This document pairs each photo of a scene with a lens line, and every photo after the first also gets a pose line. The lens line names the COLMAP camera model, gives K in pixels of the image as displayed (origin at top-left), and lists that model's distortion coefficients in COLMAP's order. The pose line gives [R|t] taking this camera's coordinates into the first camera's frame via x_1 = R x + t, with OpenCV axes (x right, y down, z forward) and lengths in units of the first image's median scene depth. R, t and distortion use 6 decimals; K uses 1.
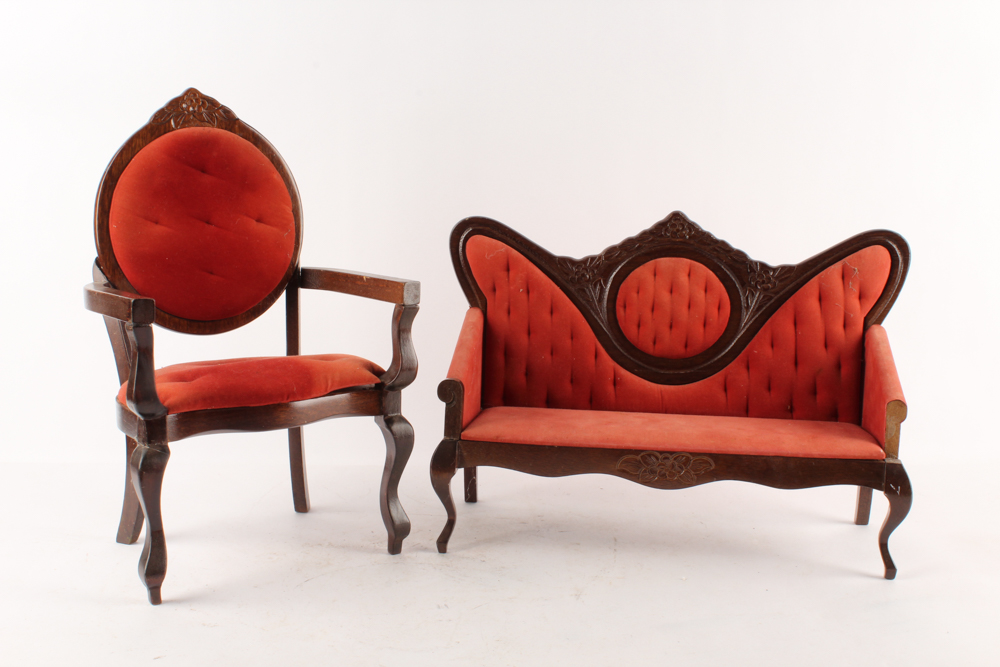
lens RADIAL K [[1233.0, 0, 500.0], [0, 1233.0, 333.5], [0, 0, 1]] dist [-0.101132, 0.023120]
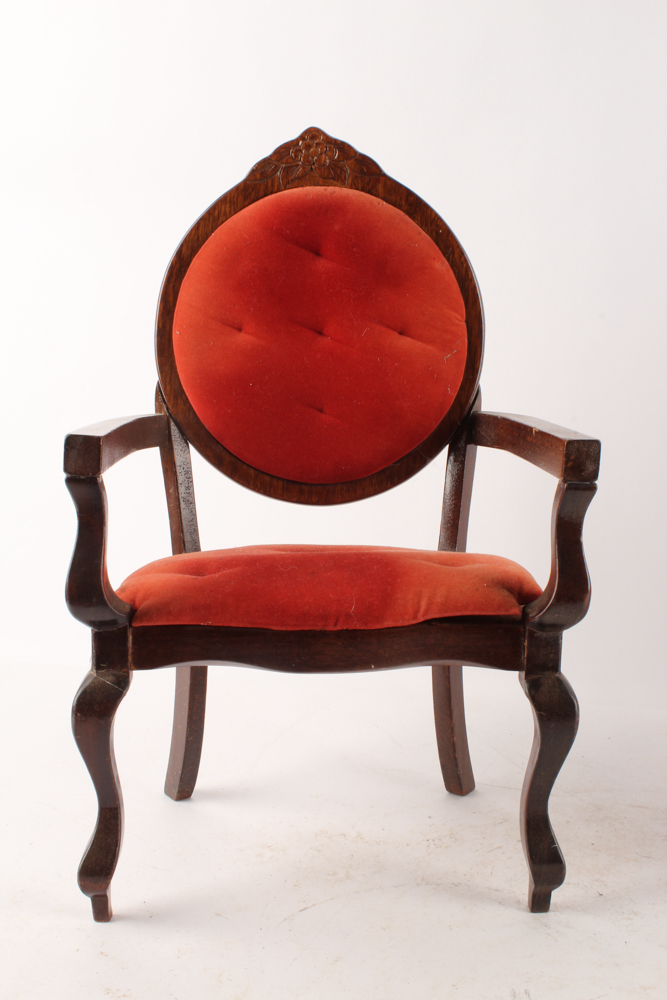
lens RADIAL K [[1233.0, 0, 333.5], [0, 1233.0, 500.0], [0, 0, 1]] dist [-0.101132, 0.023120]
pose [[0.845408, 0.081228, -0.527909, 0.121654], [-0.085168, 0.996223, 0.016897, -0.014379], [0.527288, 0.030676, 0.849133, 0.466206]]
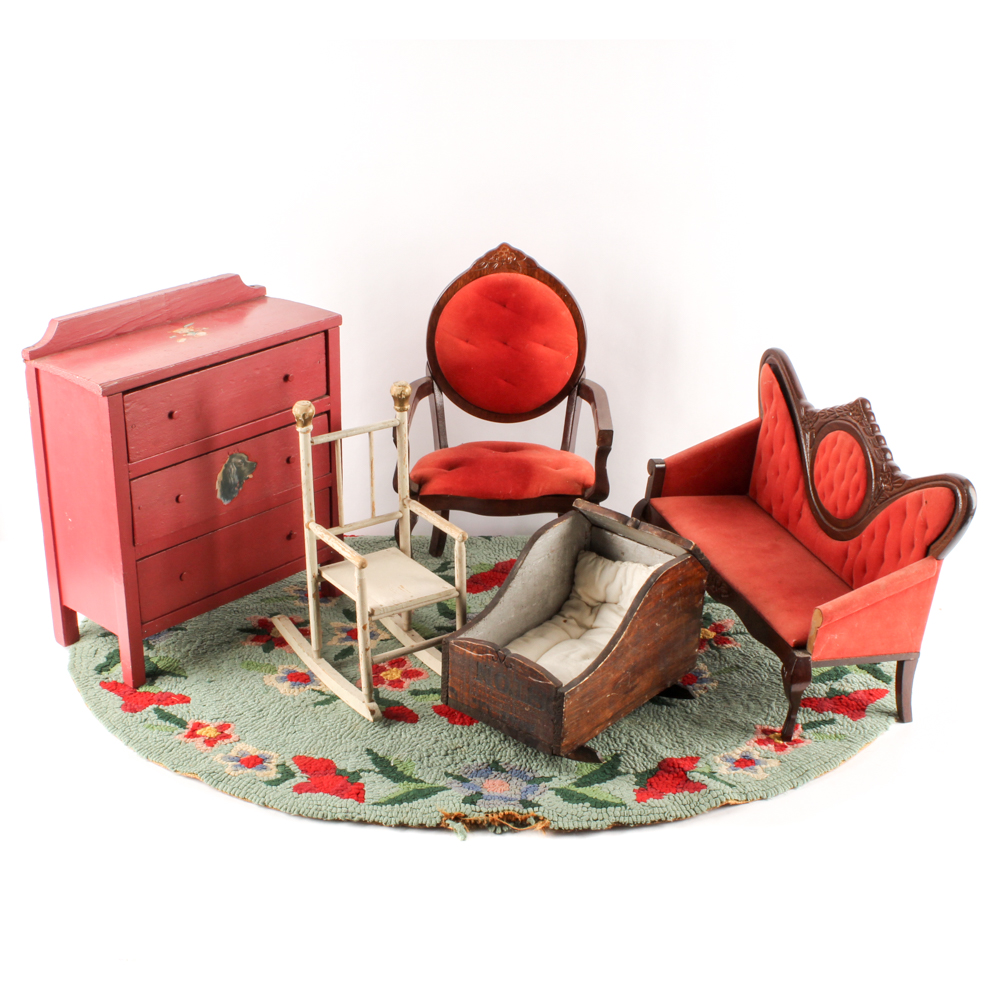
lens RADIAL K [[1515.2, 0, 500.0], [0, 1515.2, 500.0], [0, 0, 1]] dist [-0.108399, 0.021218]
pose [[0.804402, 0.245242, -0.541105, 0.718414], [-0.099255, 0.953495, 0.284597, -0.411776], [0.585736, -0.175223, 0.791335, -0.360555]]
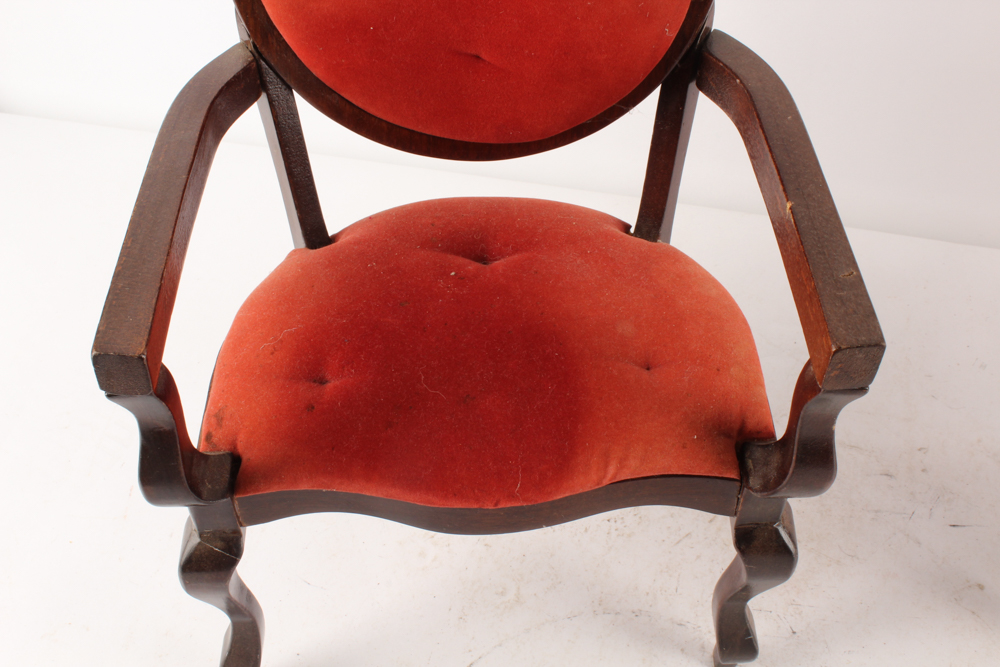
lens RADIAL K [[1180.0, 0, 500.0], [0, 1180.0, 333.5], [0, 0, 1]] dist [-0.076105, -0.008408]
pose [[0.837144, 0.388039, -0.385507, -0.026933], [-0.068071, 0.773218, 0.630476, -0.249099], [0.542730, -0.501557, 0.673709, 0.689687]]
